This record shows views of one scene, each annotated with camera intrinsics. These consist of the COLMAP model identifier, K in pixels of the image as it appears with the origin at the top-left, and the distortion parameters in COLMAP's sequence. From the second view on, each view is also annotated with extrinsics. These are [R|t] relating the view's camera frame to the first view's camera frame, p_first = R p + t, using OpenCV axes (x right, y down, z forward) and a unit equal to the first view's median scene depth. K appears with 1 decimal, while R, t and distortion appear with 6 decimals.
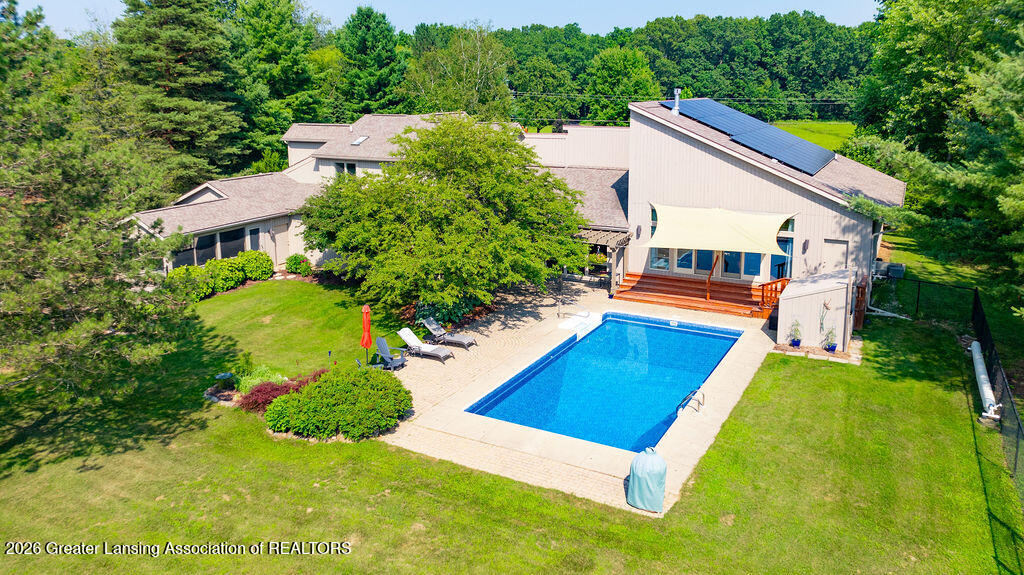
lens RADIAL K [[752.9, 0, 510.7], [0, 752.9, 216.9], [0, 0, 1]] dist [-0.013735, 0.003176]
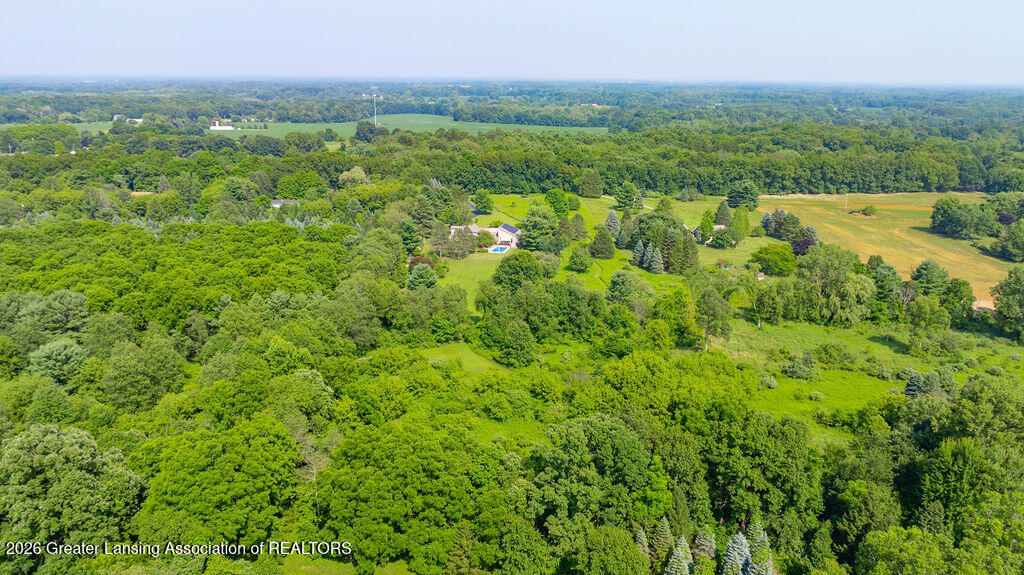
lens RADIAL K [[719.3, 0, 512.0], [0, 719.3, 287.5], [0, 0, 1]] dist [0.004543, 0.001315]
pose [[0.964795, -0.055661, 0.257046, -2.244149], [0.027872, 0.993483, 0.110517, -0.408895], [-0.261522, -0.099462, 0.960059, -8.639430]]
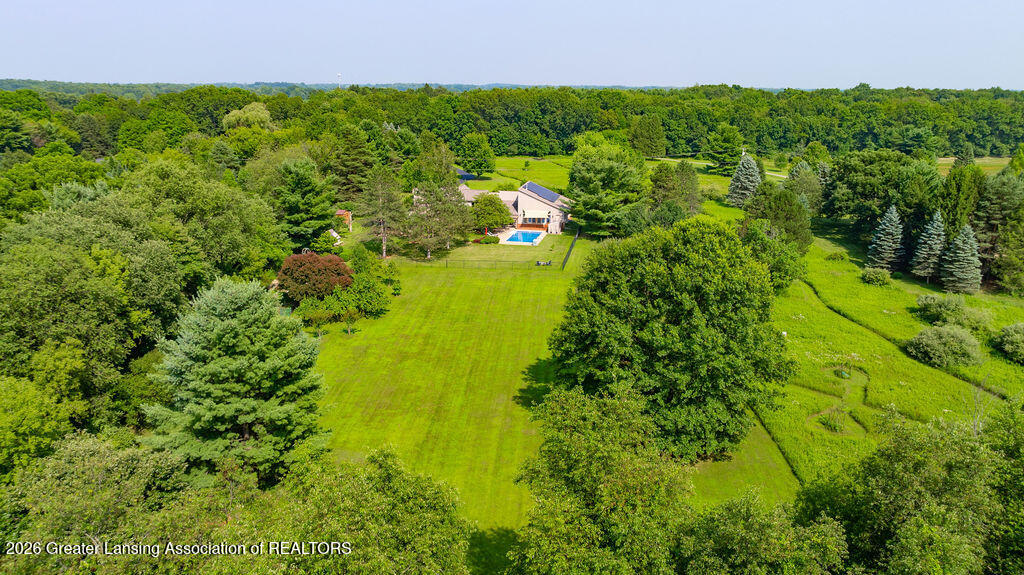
lens RADIAL K [[709.0, 0, 512.0], [0, 709.0, 287.5], [0, 0, 1]] dist [0.001146, 0.000214]
pose [[0.956280, -0.064722, 0.285202, -1.163715], [0.034548, 0.993376, 0.109592, -0.018372], [-0.290406, -0.094947, 0.952181, -3.234201]]
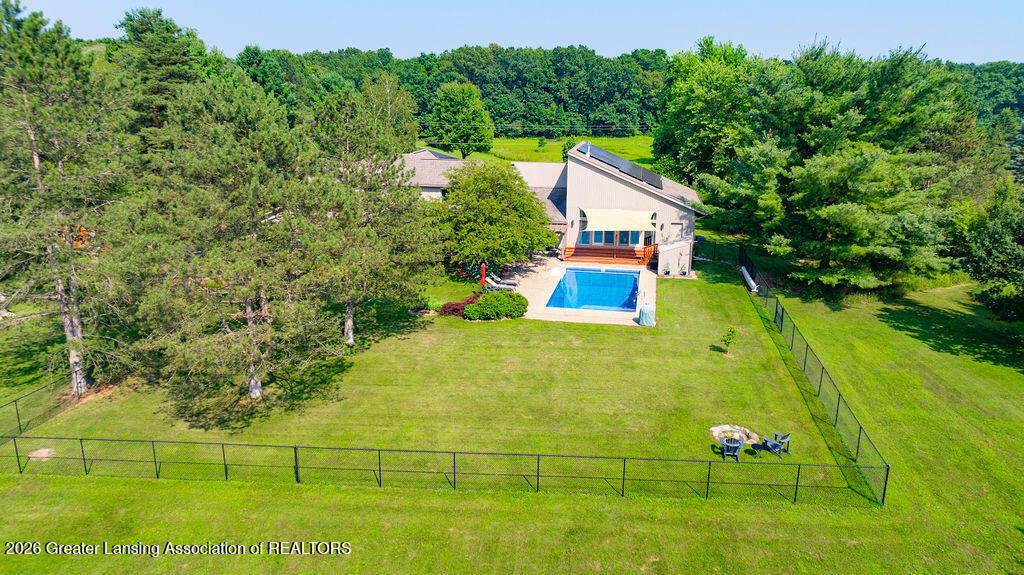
lens RADIAL K [[719.3, 0, 512.0], [0, 719.3, 287.5], [0, 0, 1]] dist [0.004543, 0.001315]
pose [[0.951623, -0.067344, 0.299796, -0.472296], [0.039988, 0.994532, 0.096473, -0.000216], [-0.304654, -0.079818, 0.949113, -0.569082]]
